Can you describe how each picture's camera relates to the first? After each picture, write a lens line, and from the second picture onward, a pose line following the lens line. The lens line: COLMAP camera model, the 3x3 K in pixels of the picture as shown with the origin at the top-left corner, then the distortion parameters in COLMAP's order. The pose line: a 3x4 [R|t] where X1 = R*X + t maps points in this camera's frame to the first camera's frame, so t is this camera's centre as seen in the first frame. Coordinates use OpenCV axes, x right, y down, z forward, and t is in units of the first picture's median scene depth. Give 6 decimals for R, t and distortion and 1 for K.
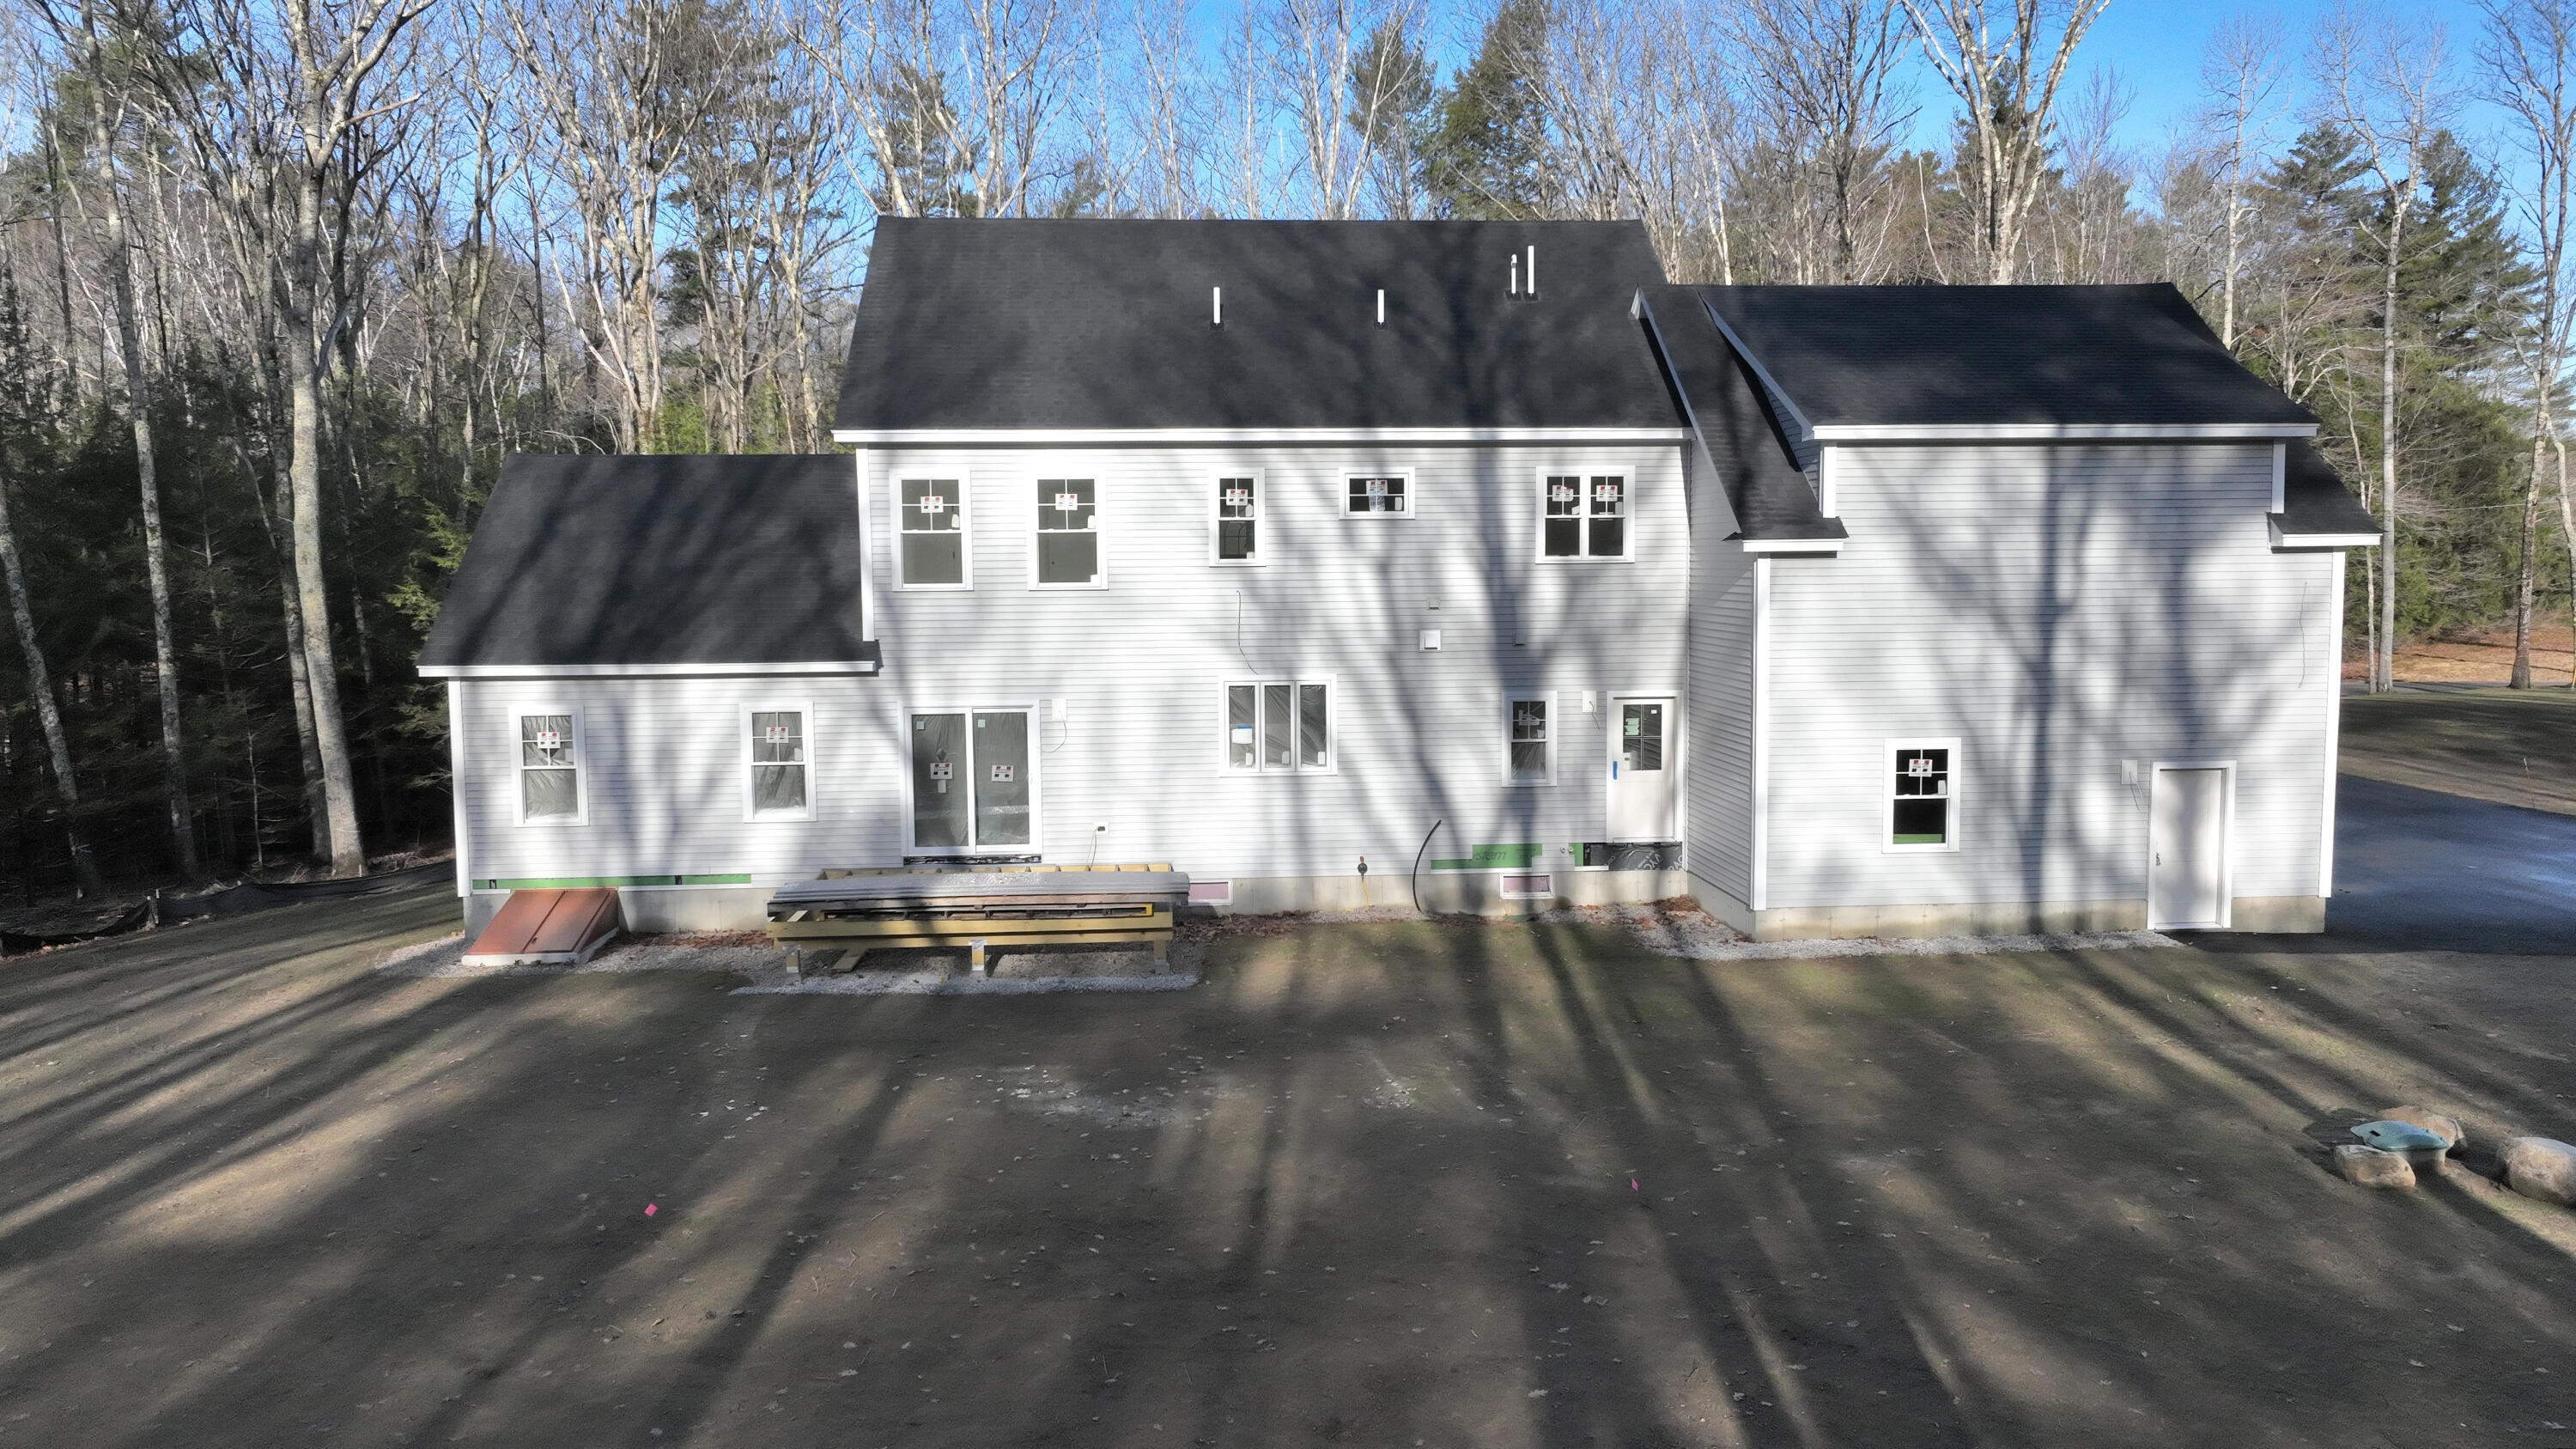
lens RADIAL K [[1702.3, 0, 1288.0], [0, 1702.3, 724.5], [0, 0, 1]] dist [-0.001815, -0.000141]
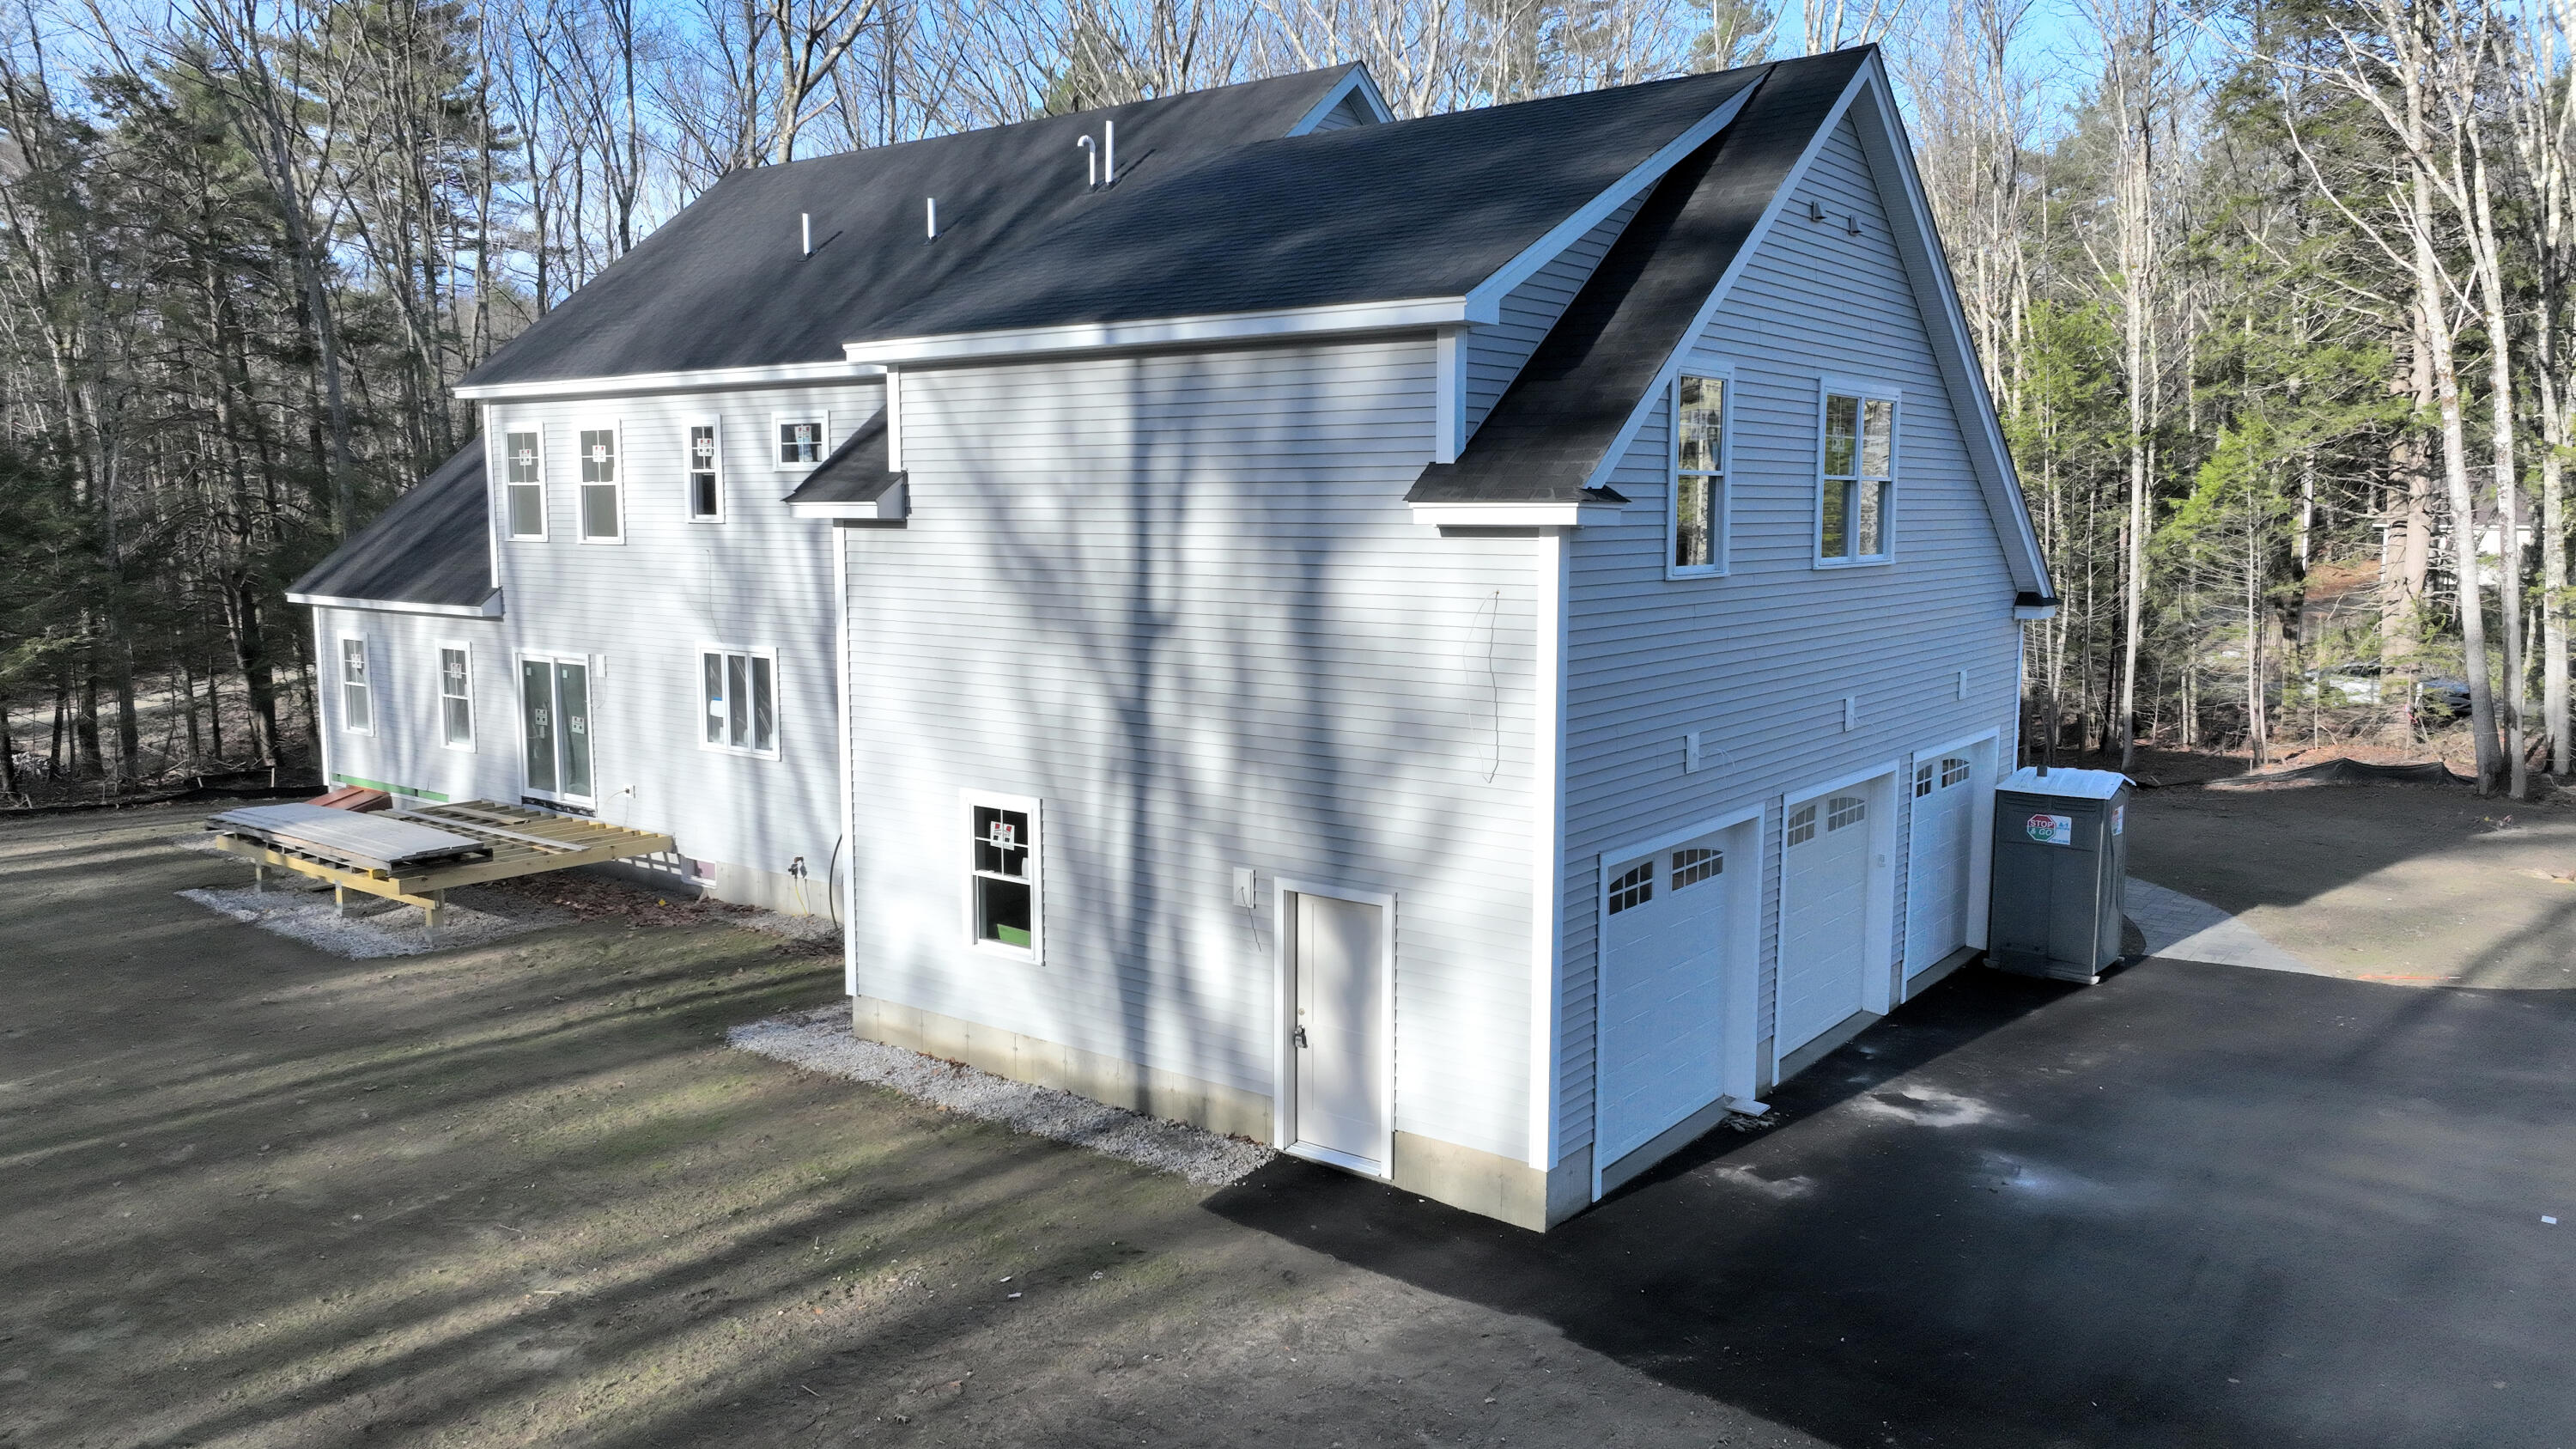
lens RADIAL K [[1815.2, 0, 1288.0], [0, 1815.2, 724.5], [0, 0, 1]] dist [0.004572, 0.005669]
pose [[0.743331, 0.095062, -0.662134, 0.871249], [-0.054113, 0.995152, 0.082124, -0.084118], [0.666731, -0.025215, 0.744872, 0.489713]]
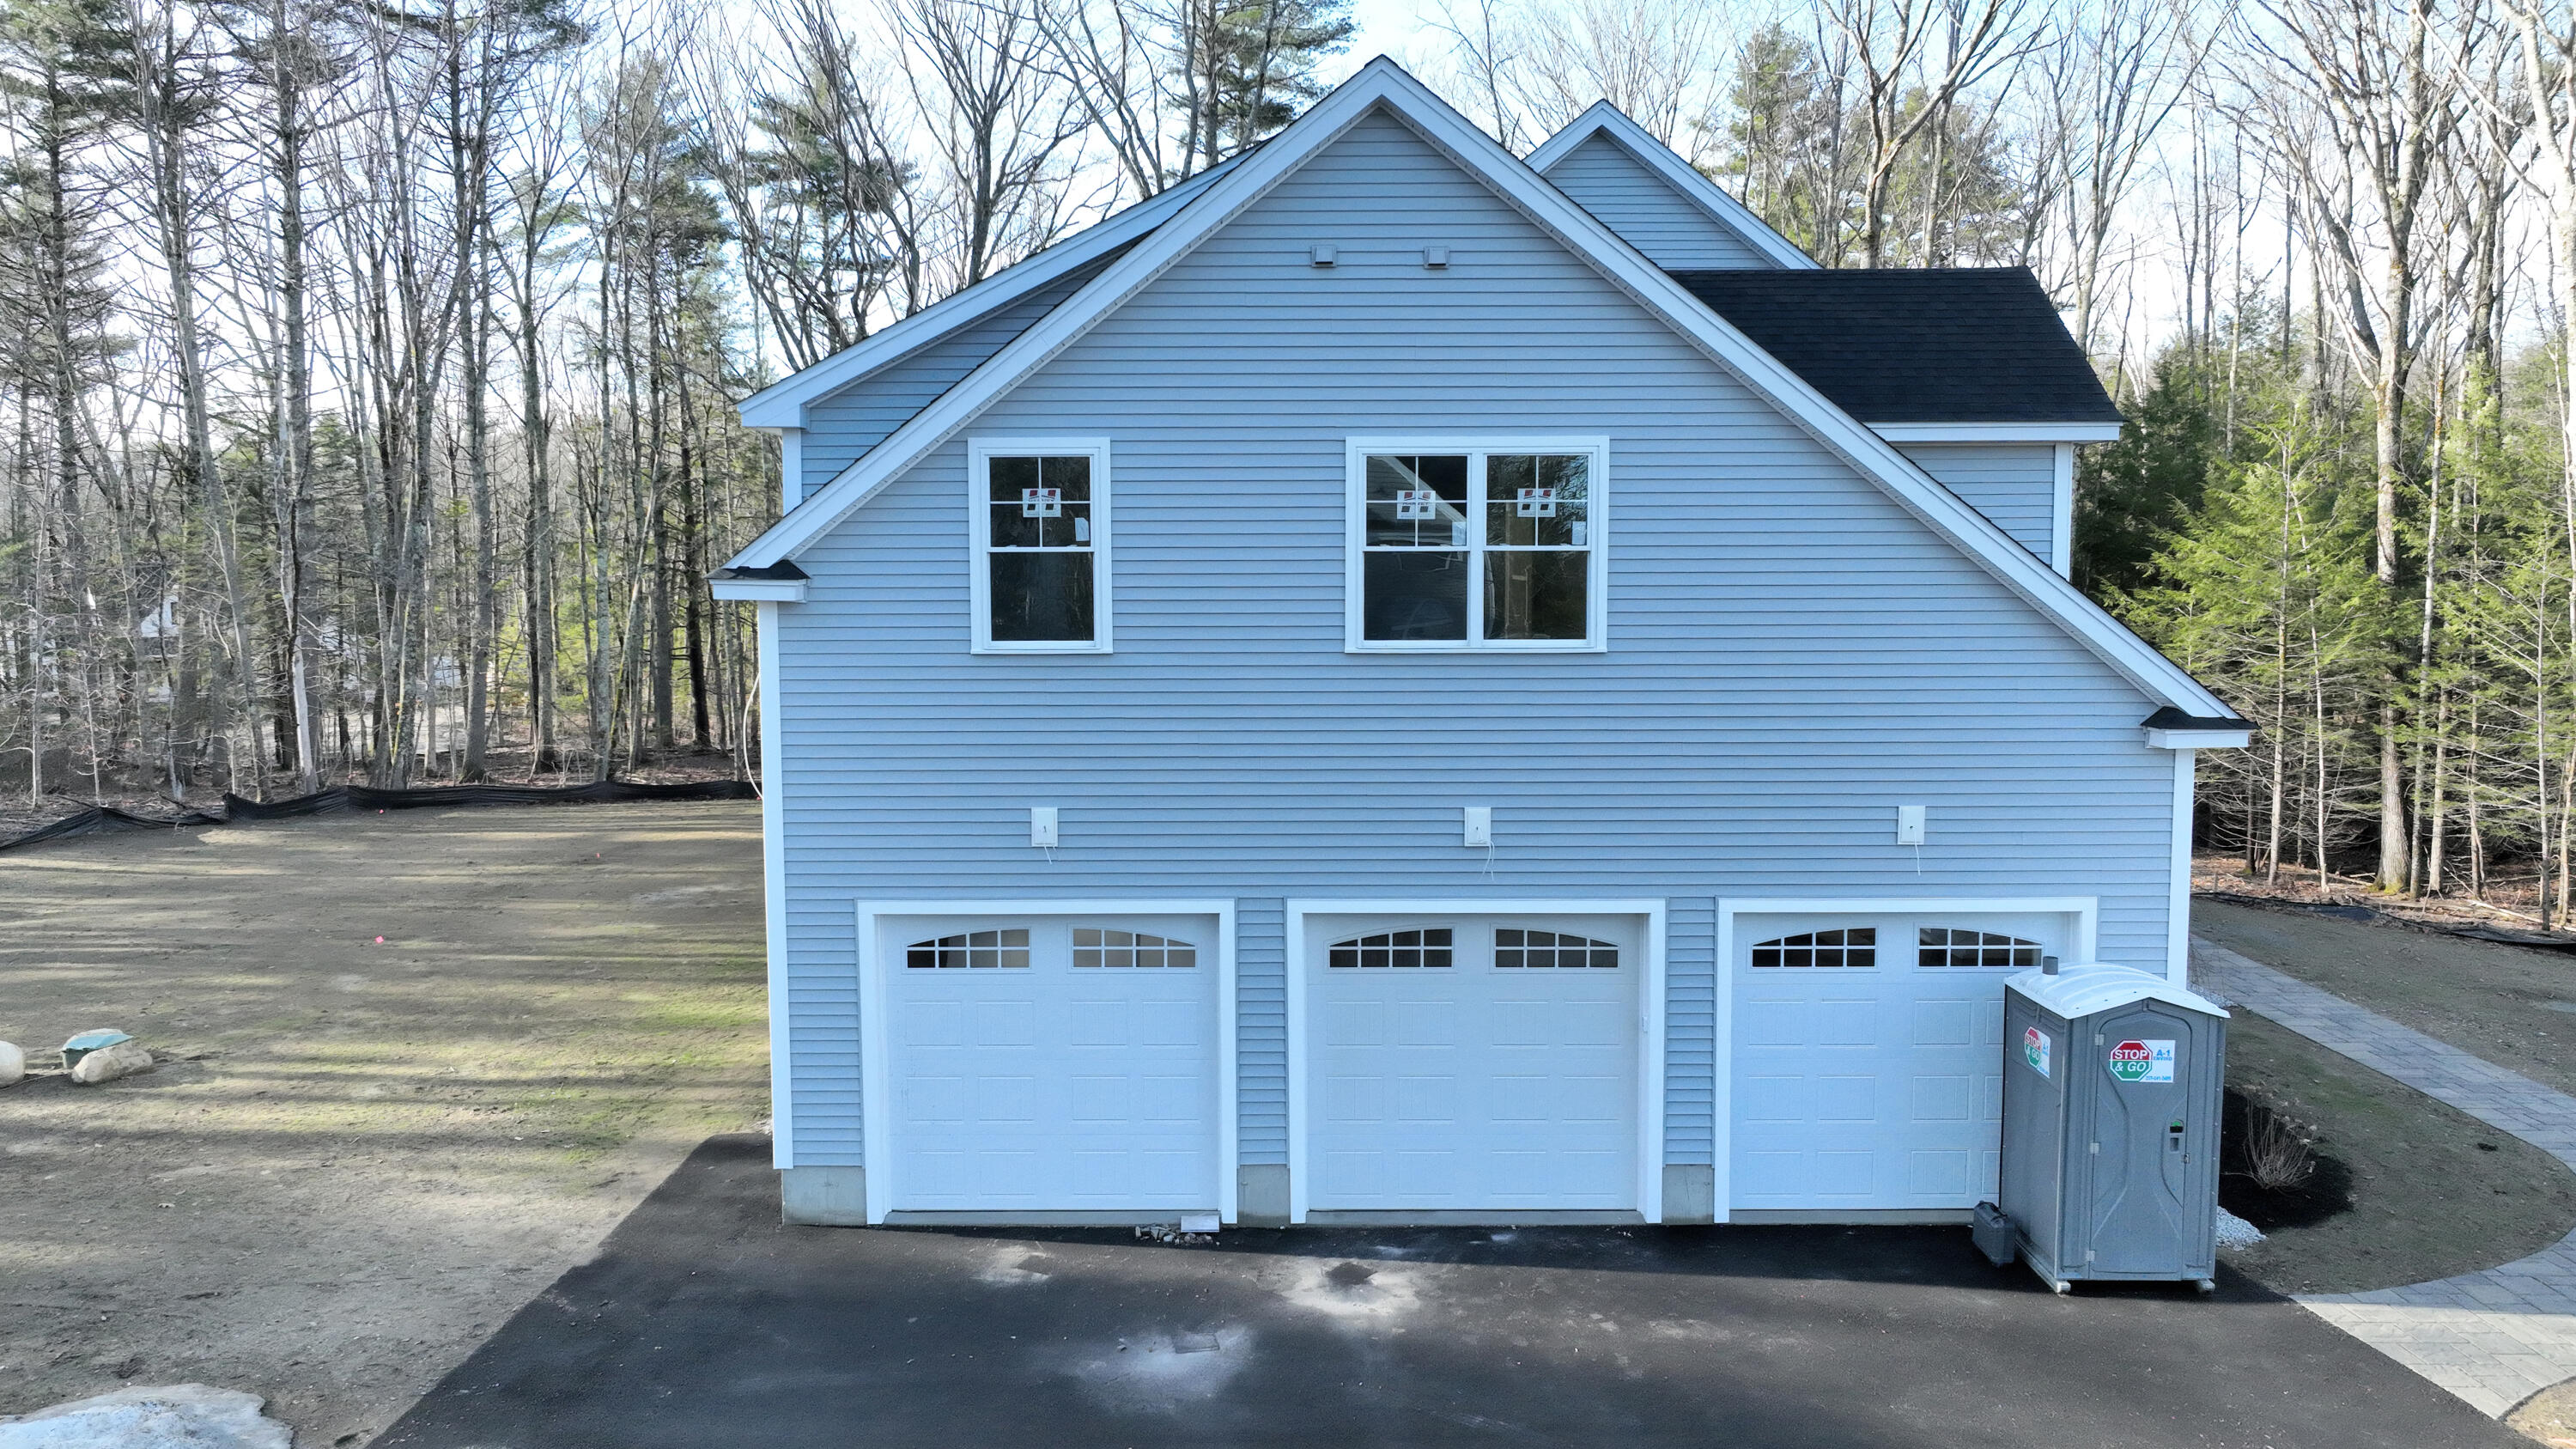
lens RADIAL K [[1926.7, 0, 1288.0], [0, 1926.7, 724.5], [0, 0, 1]] dist [0.012215, 0.002559]
pose [[-0.095089, 0.100857, -0.990346, 1.206221], [-0.058167, 0.992592, 0.106671, -0.141328], [0.993768, 0.067749, -0.088518, 1.181222]]
